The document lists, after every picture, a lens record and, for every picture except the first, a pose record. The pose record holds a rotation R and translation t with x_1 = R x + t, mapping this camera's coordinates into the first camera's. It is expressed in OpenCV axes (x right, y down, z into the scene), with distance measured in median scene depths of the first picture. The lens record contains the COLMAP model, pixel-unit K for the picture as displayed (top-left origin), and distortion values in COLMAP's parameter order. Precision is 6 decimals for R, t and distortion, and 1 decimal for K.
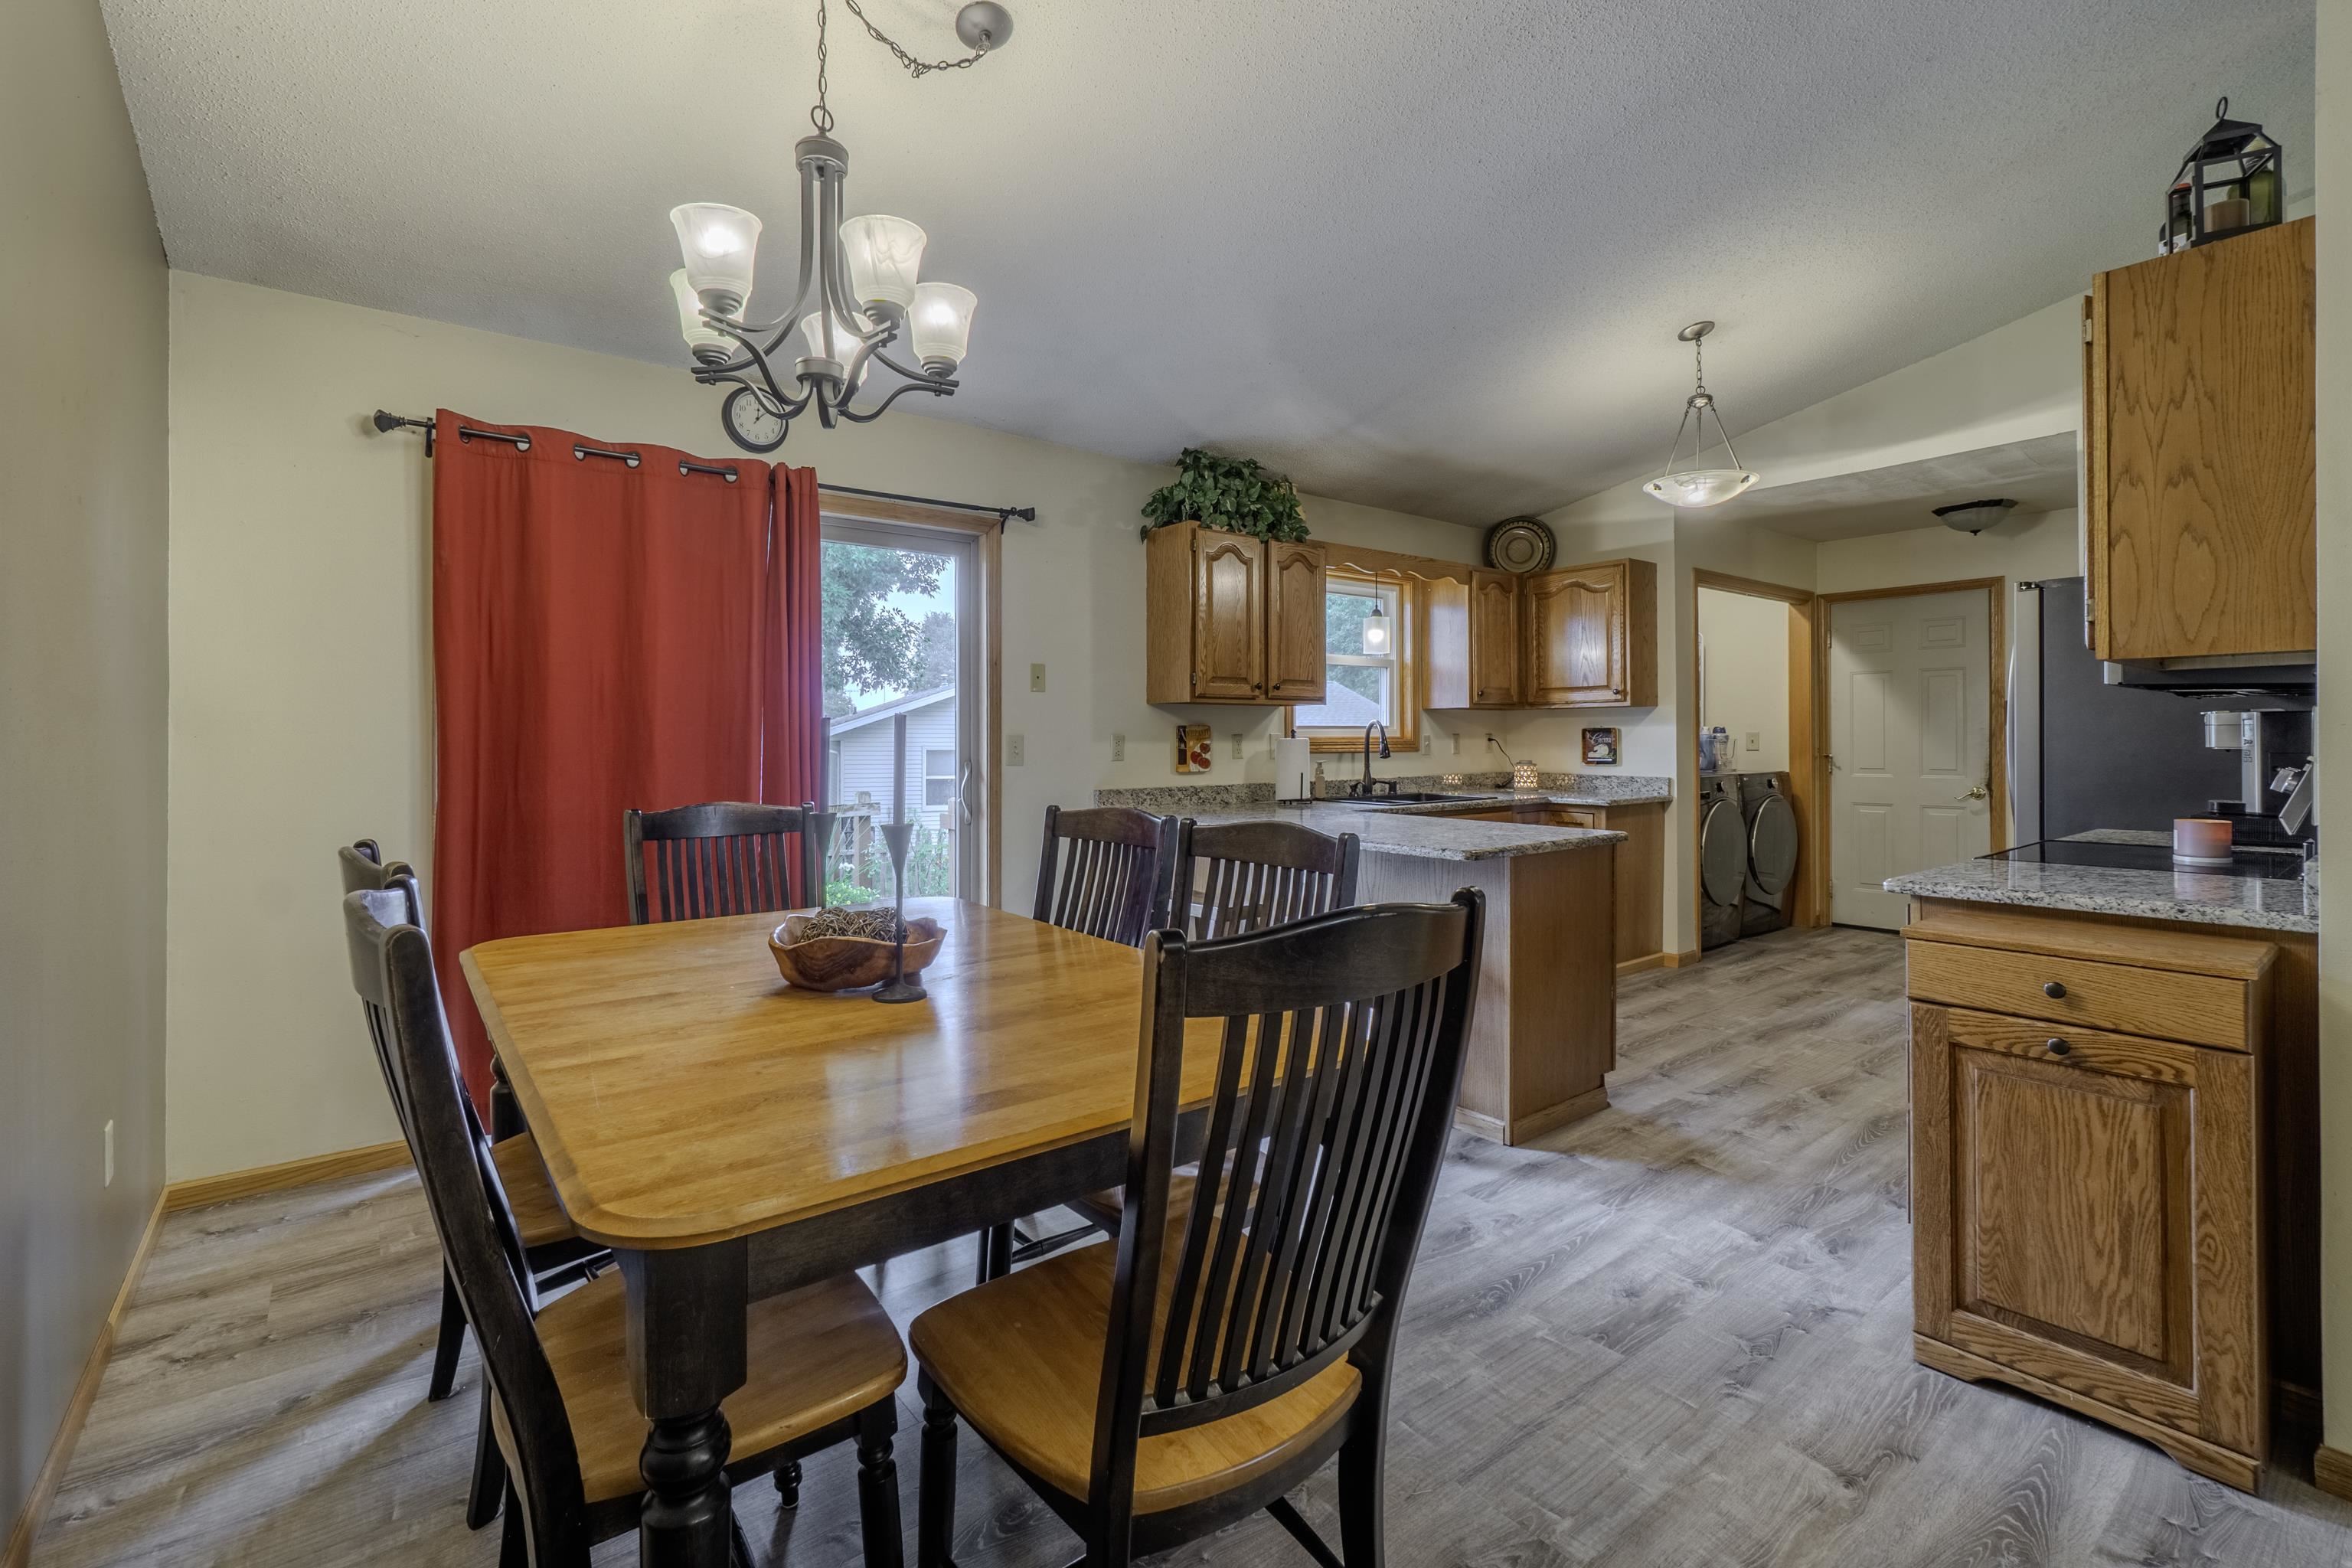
lens RADIAL K [[1015.4, 0, 1155.4], [0, 1015.4, 743.2], [0, 0, 1]] dist [-0.013006, 0.005037]
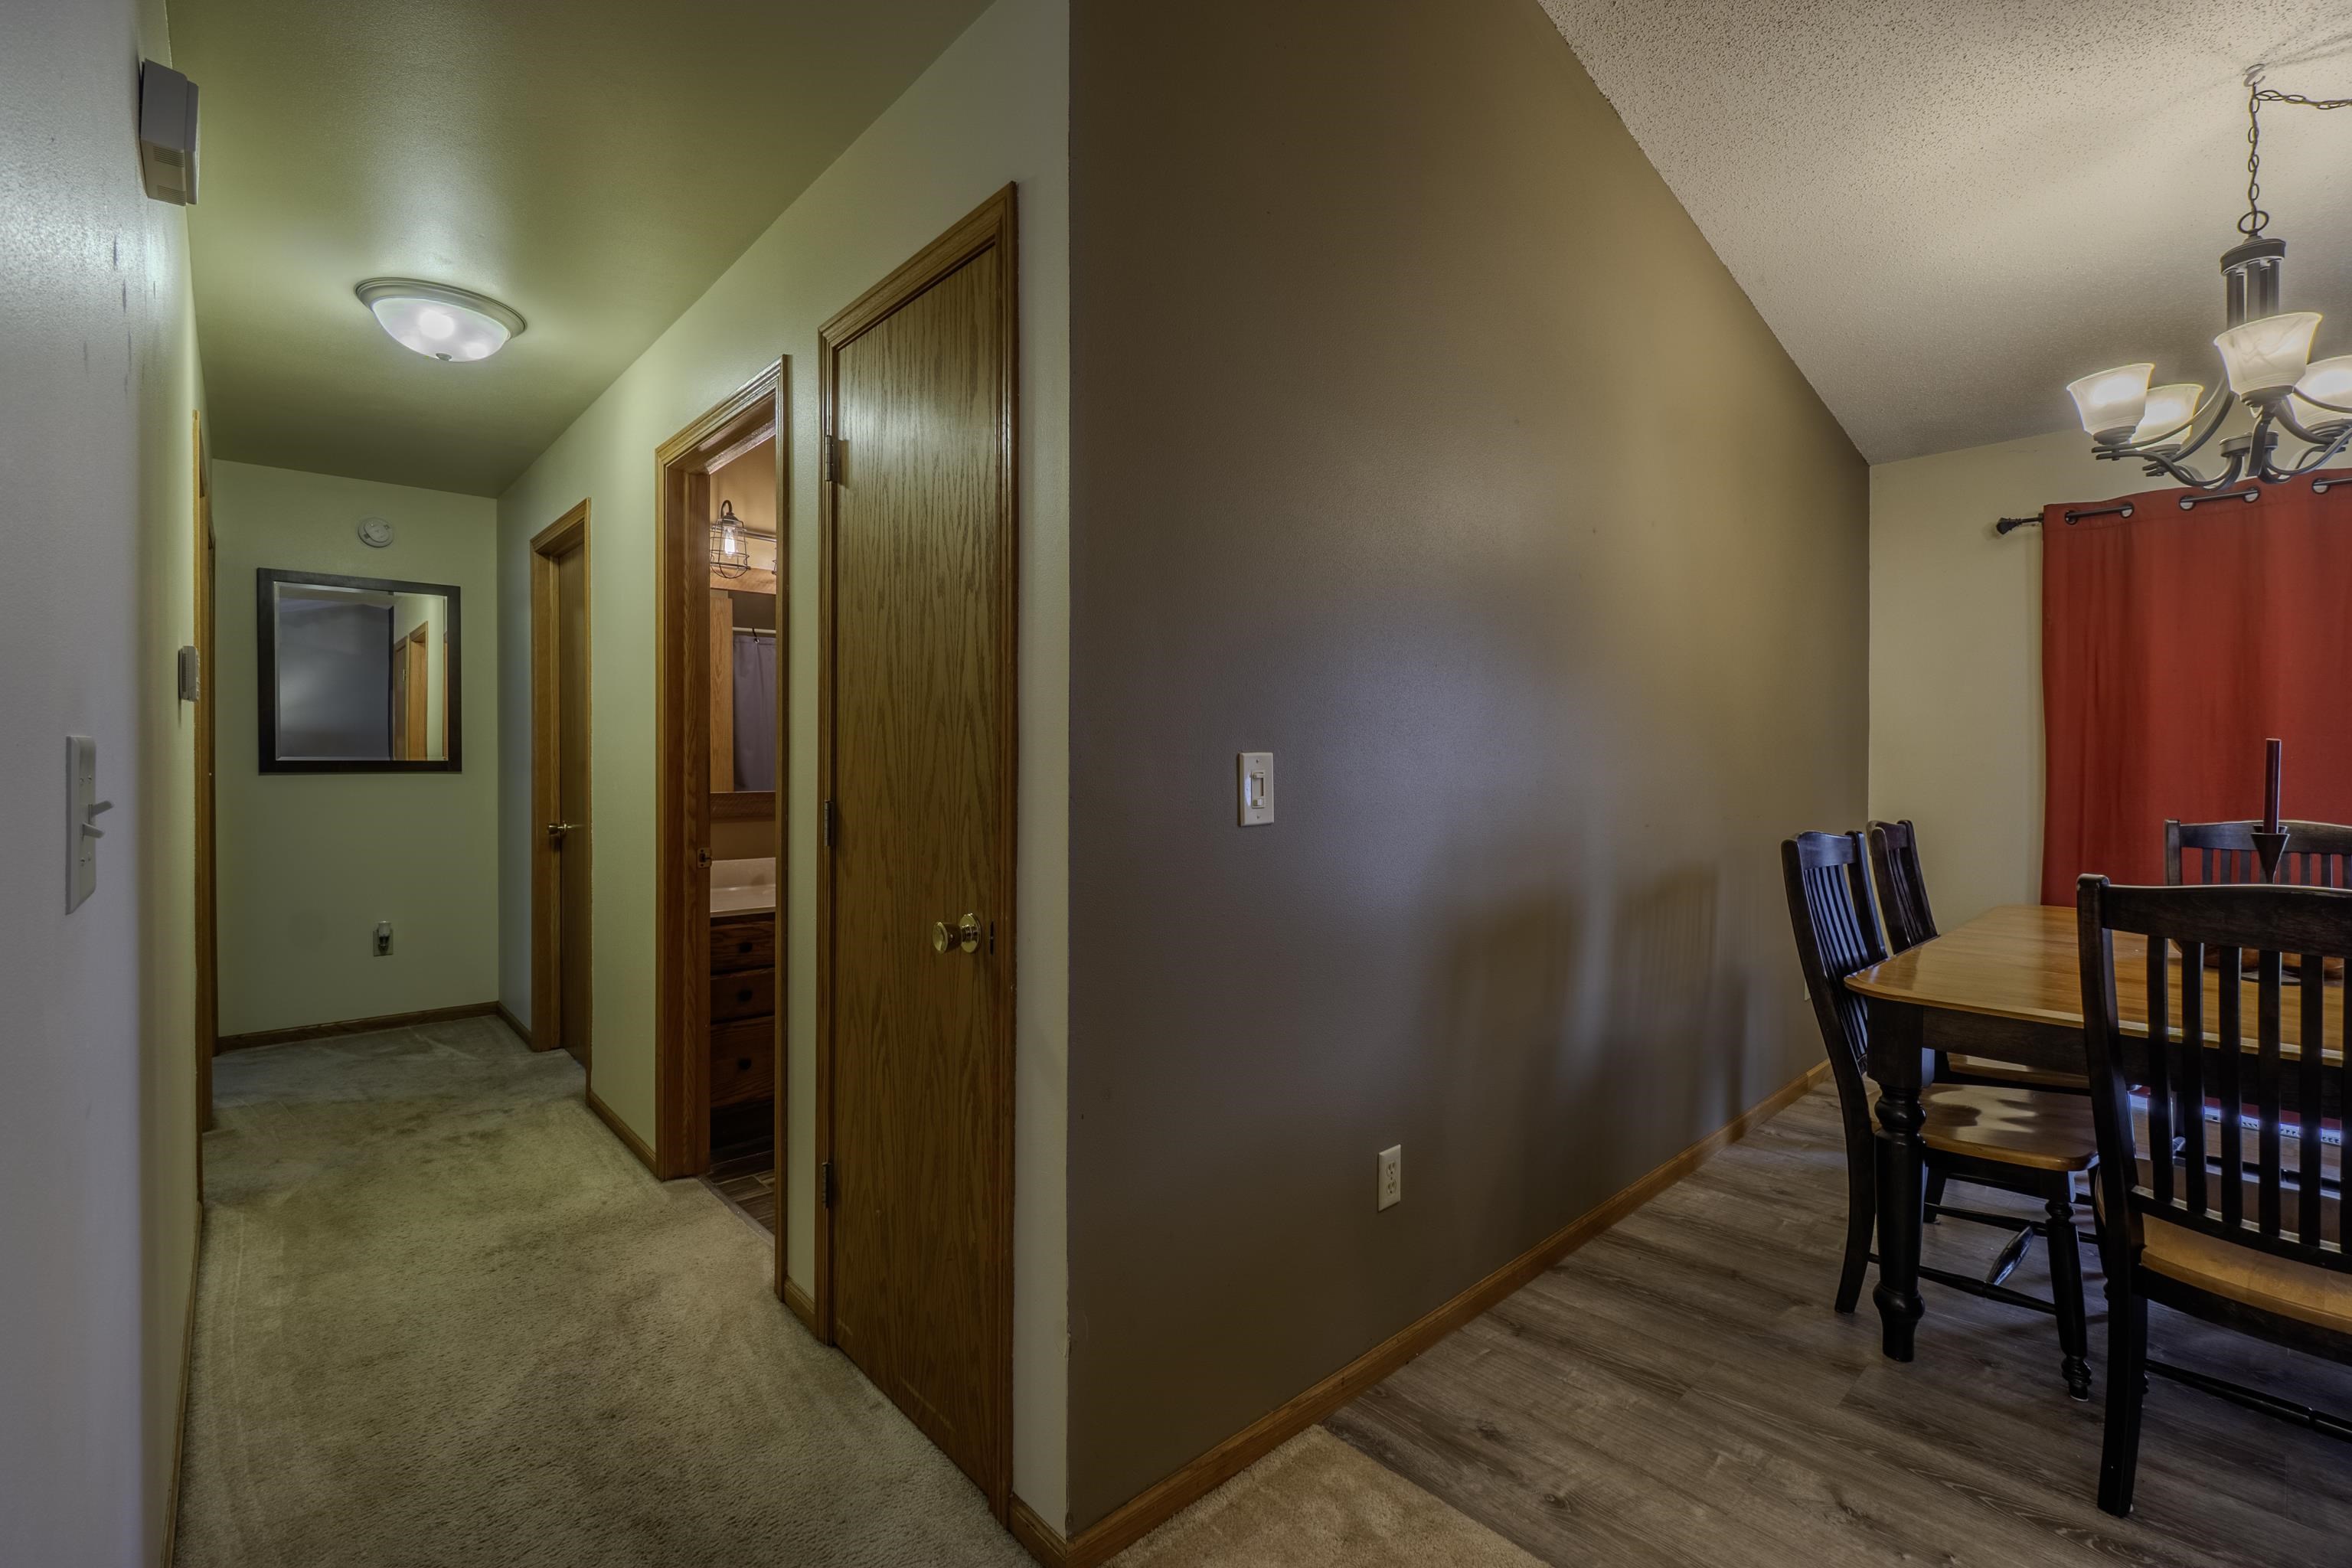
lens RADIAL K [[1015.4, 0, 1166.6], [0, 1015.4, 771.9], [0, 0, 1]] dist [-0.013006, 0.005037]
pose [[0.071533, 0.012064, -0.997365, 0.342869], [-0.003604, 0.999923, 0.011836, -0.000463], [0.997432, 0.002748, 0.071571, -0.147421]]
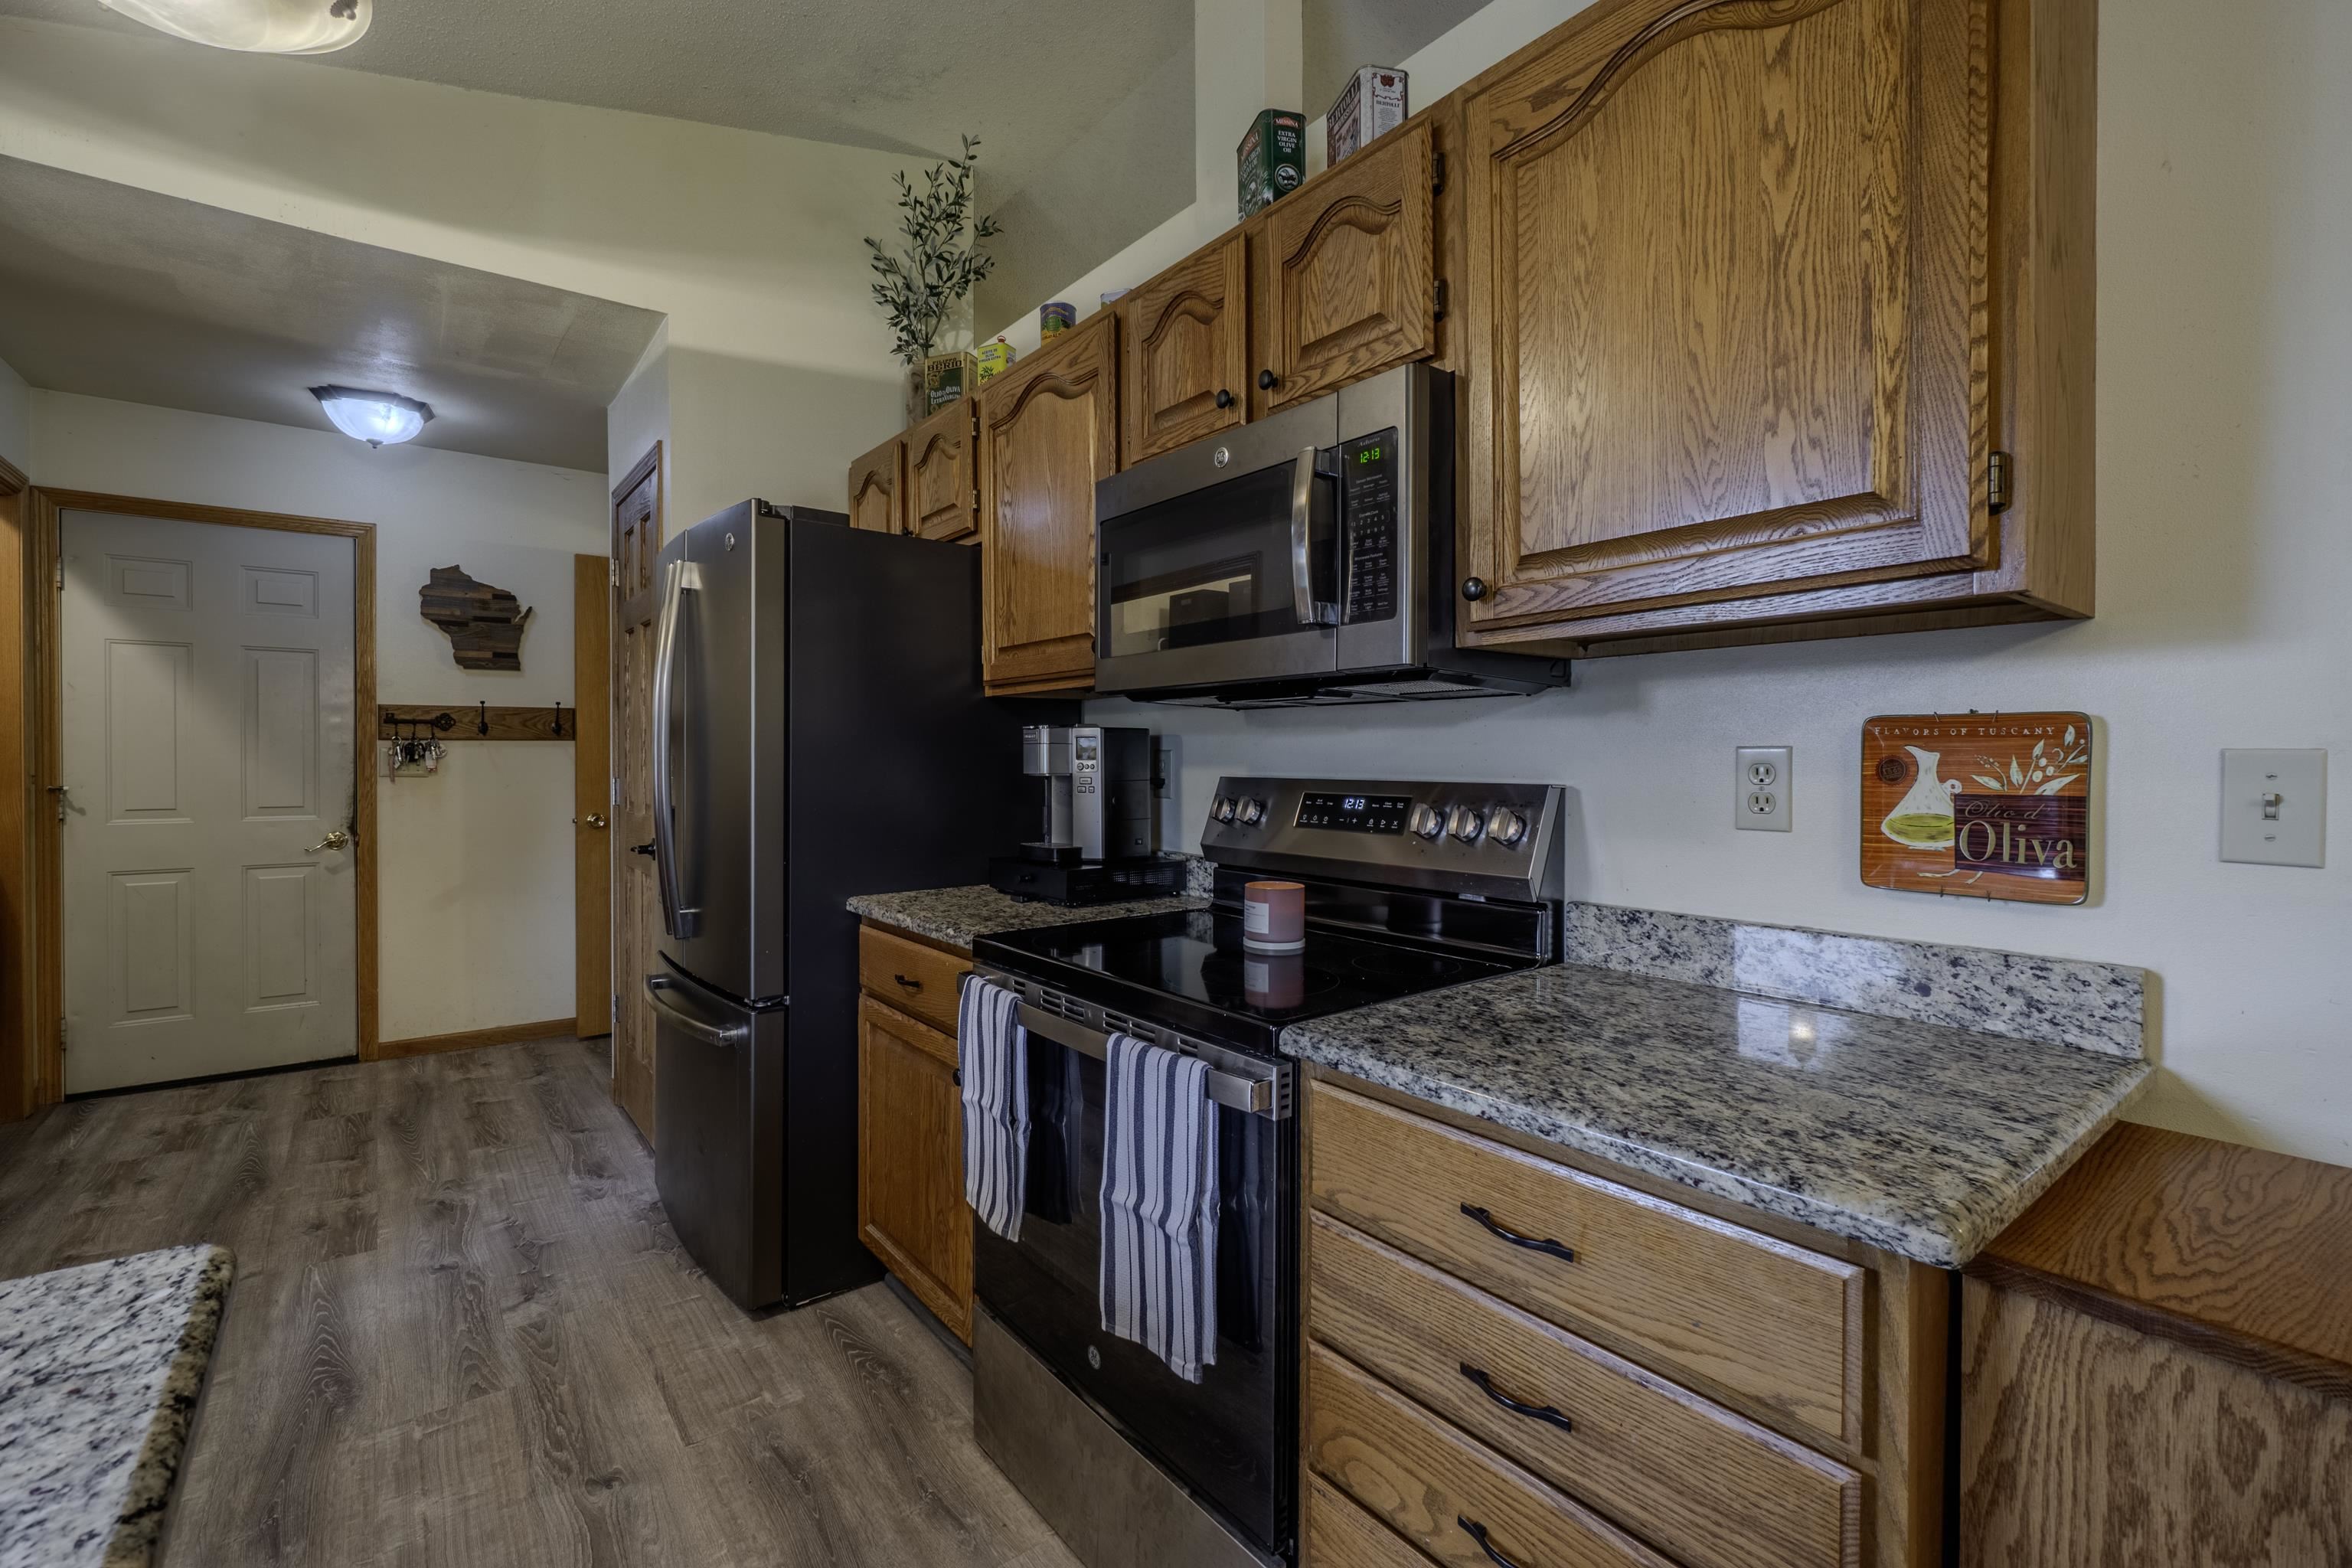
lens RADIAL K [[1015.4, 0, 1124.2], [0, 1015.4, 765.9], [0, 0, 1]] dist [-0.013006, 0.005037]
pose [[0.017135, -0.001922, 0.999851, 0.226633], [-0.001130, 0.999997, 0.001942, -0.002624], [-0.999853, -0.001163, 0.017133, 0.682551]]
